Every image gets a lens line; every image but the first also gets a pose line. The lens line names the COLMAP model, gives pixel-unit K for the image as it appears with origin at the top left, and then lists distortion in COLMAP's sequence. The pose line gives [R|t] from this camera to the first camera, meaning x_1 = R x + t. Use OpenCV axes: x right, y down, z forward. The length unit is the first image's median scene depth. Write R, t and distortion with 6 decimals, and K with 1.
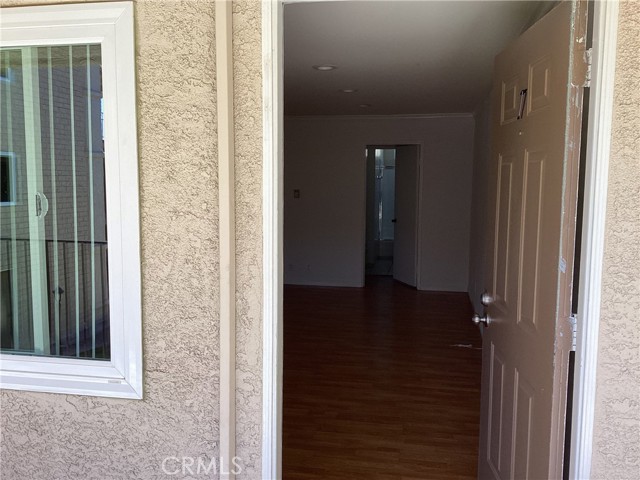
lens RADIAL K [[575.3, 0, 316.9], [0, 575.3, 235.5], [0, 0, 1]] dist [0.088531, -0.186401]
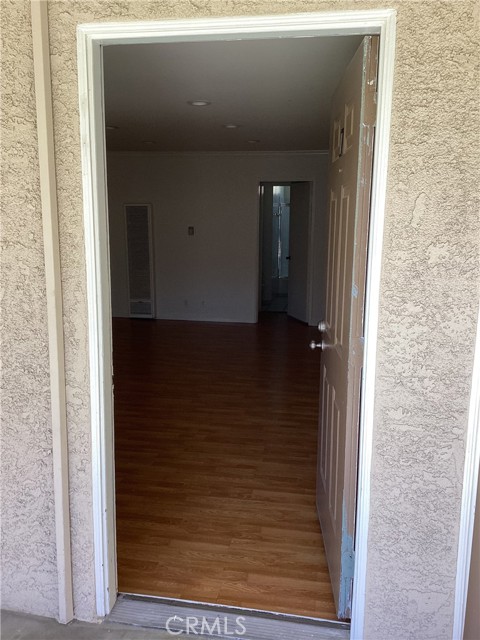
lens RADIAL K [[575.3, 0, 240.0], [0, 575.3, 320.0], [0, 0, 1]] dist [0.088531, -0.186401]
pose [[0.999876, -0.000056, 0.015777, 0.177600], [-0.001187, 0.996894, 0.078744, 0.018877], [-0.015732, -0.078753, 0.996770, -0.103525]]
